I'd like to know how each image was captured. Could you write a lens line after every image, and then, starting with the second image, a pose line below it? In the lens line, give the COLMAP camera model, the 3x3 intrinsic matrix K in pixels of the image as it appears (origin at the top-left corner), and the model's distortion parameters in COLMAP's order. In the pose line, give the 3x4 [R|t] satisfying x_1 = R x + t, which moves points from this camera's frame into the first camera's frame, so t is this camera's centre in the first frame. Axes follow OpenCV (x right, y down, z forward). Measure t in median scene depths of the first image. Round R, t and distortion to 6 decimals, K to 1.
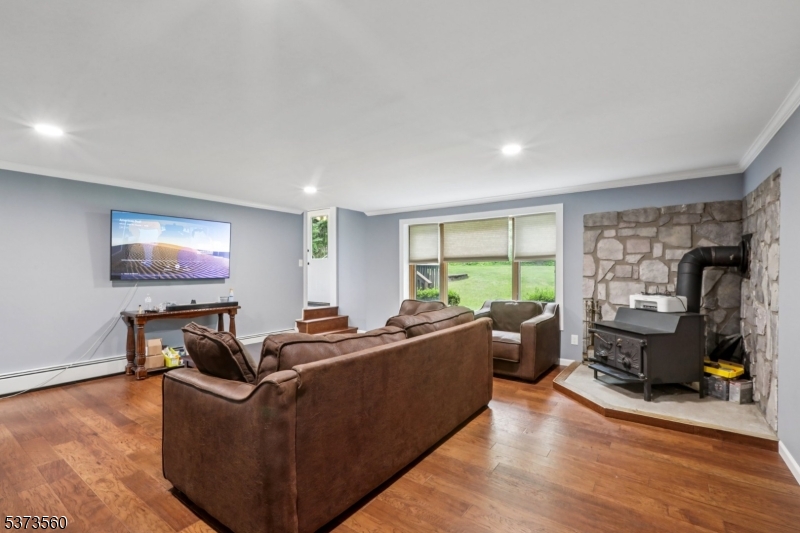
lens RADIAL K [[361.5, 0, 398.6], [0, 361.5, 264.3], [0, 0, 1]] dist [0.000887, 0.000174]
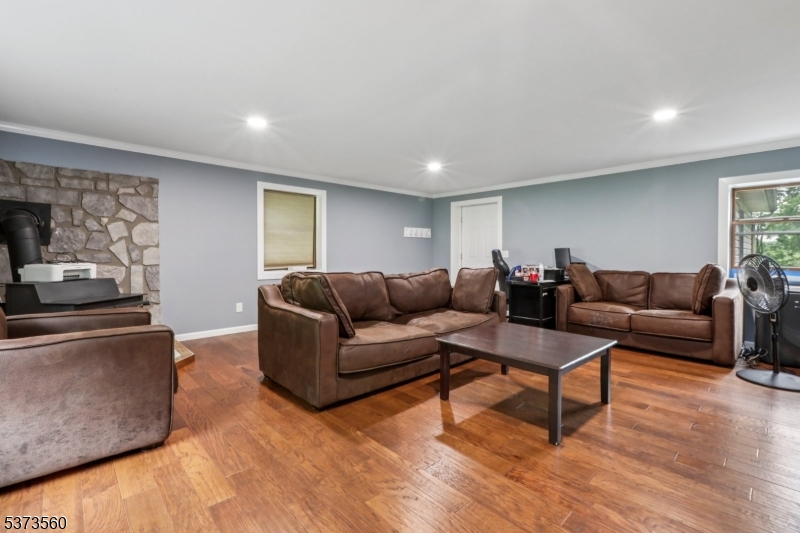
lens RADIAL K [[365.1, 0, 404.8], [0, 365.1, 261.6], [0, 0, 1]] dist [-0.002098, 0.000446]
pose [[-0.982987, -0.001096, 0.183671, -0.213915], [-0.000428, 0.999993, 0.003675, 0.065095], [-0.183673, 0.003534, -0.982981, 1.450624]]
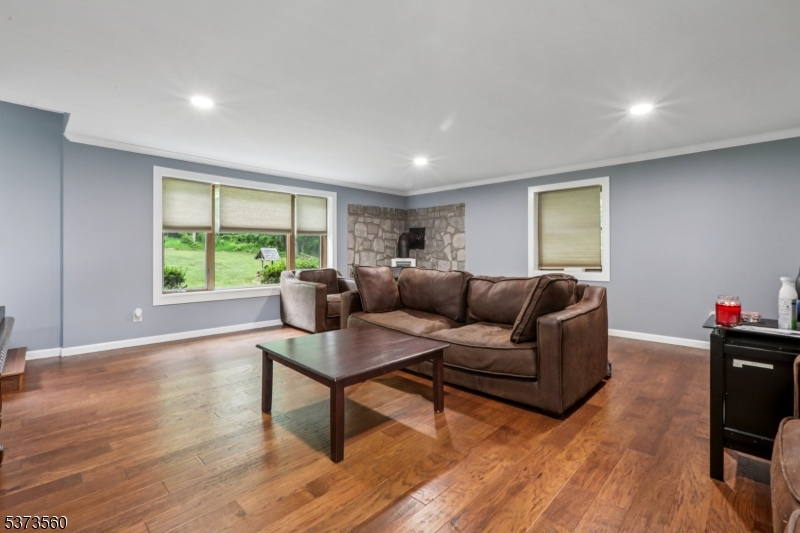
lens RADIAL K [[361.5, 0, 398.6], [0, 361.5, 264.3], [0, 0, 1]] dist [0.000887, 0.000174]
pose [[0.152112, -0.030752, 0.987885, -0.865050], [-0.015957, 0.999309, 0.033565, 0.046234], [-0.988235, -0.020870, 0.151516, 0.637524]]
